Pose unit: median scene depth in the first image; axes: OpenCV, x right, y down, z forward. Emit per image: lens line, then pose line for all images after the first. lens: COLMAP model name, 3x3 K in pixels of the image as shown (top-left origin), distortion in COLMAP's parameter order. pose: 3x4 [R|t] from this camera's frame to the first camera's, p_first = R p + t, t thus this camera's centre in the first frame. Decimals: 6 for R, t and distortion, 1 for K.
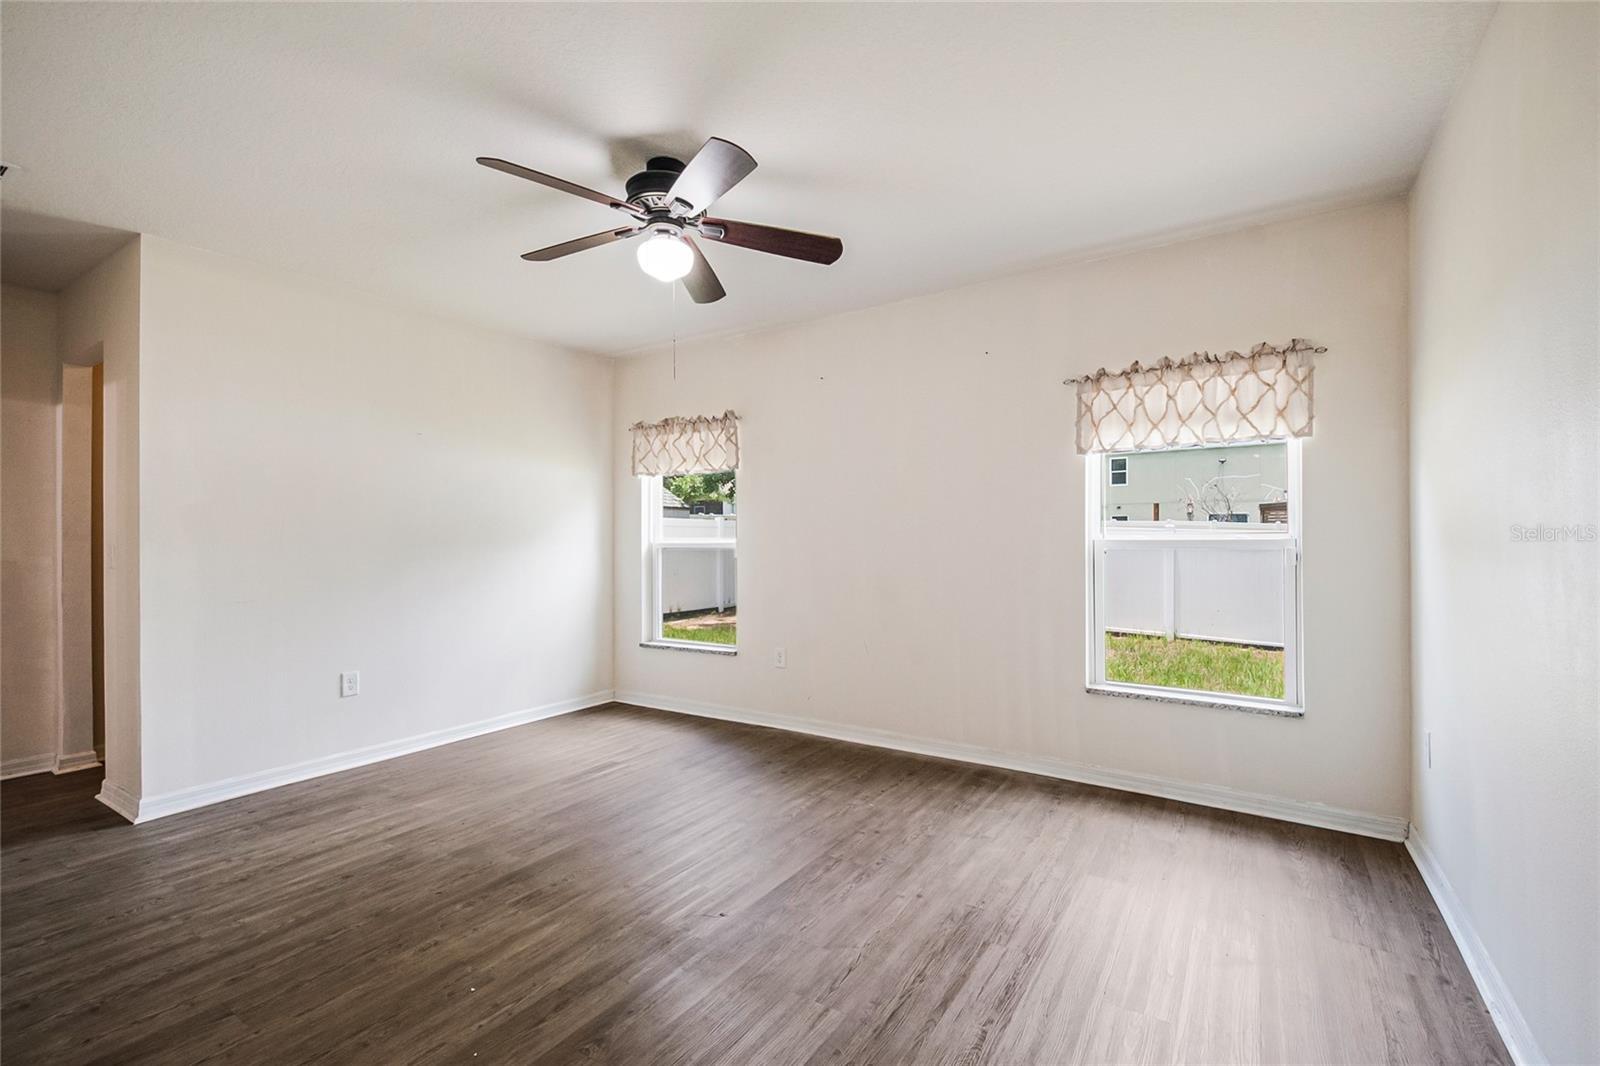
lens RADIAL K [[684.9, 0, 805.3], [0, 684.9, 547.7], [0, 0, 1]] dist [-0.000284, -0.021352]
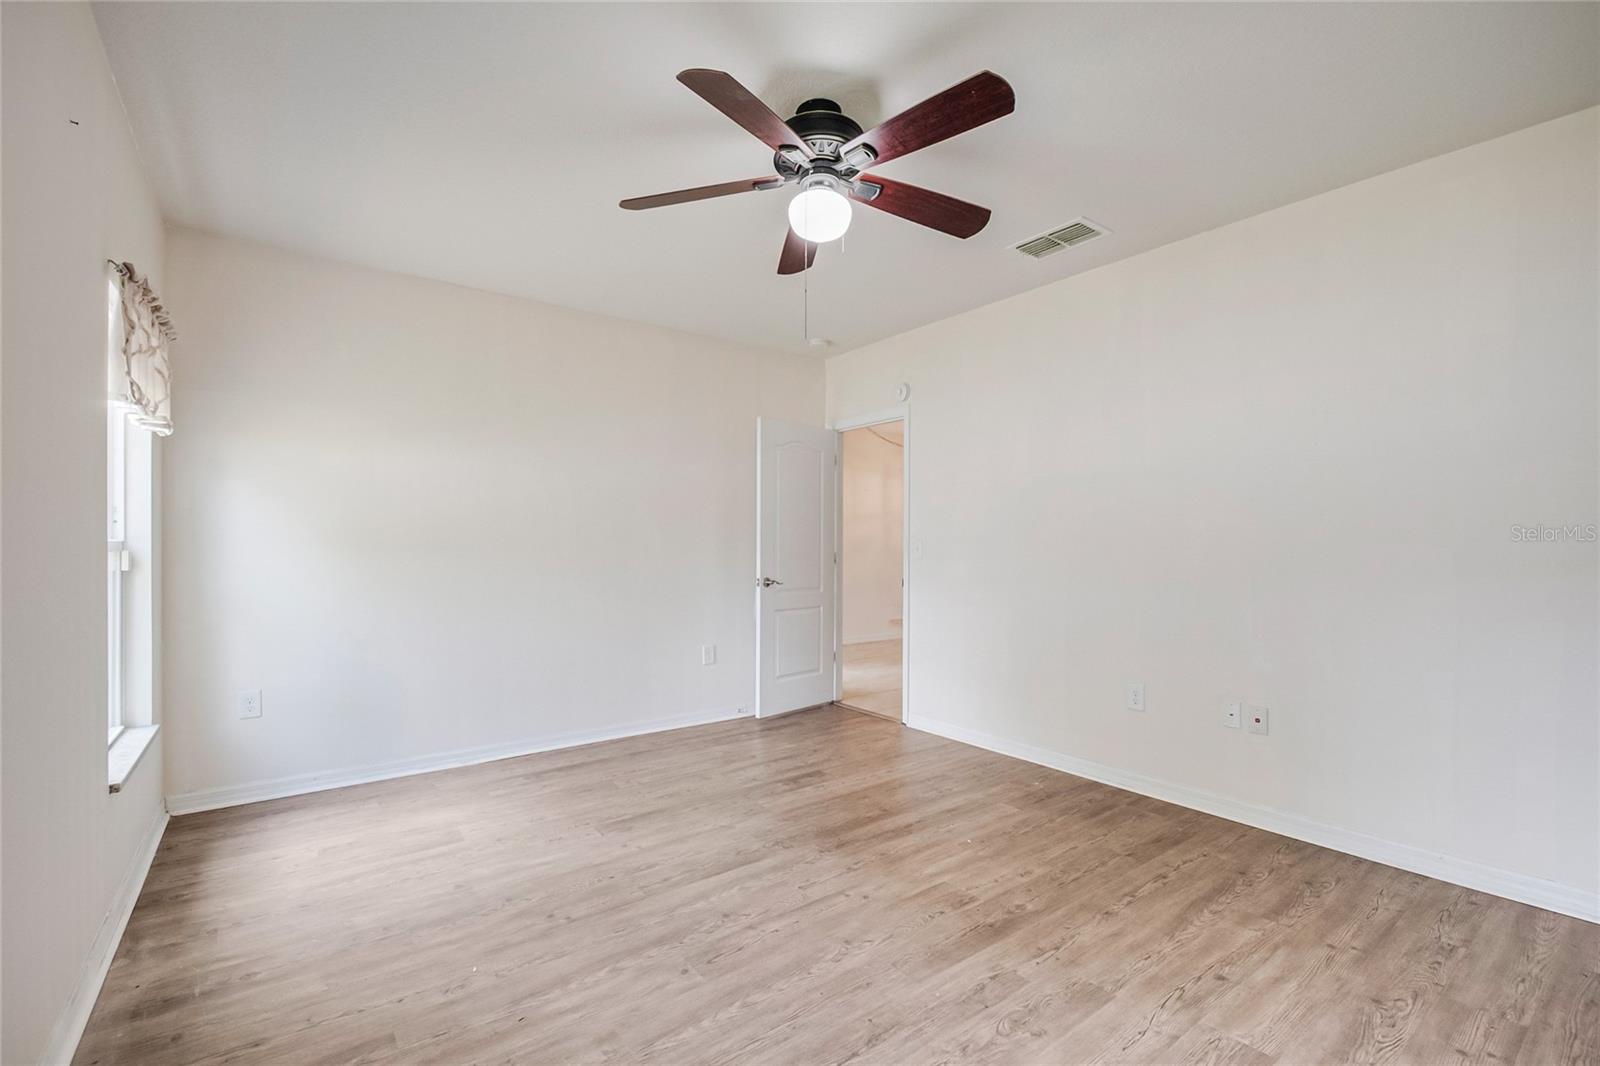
lens RADIAL K [[700.7, 0, 810.5], [0, 700.7, 546.0], [0, 0, 1]] dist [0.010947, -0.014117]
pose [[-0.937884, -0.000365, 0.346948, -0.542908], [0.001170, 0.999990, 0.004217, -0.005885], [-0.346946, 0.004361, -0.937875, 1.997589]]
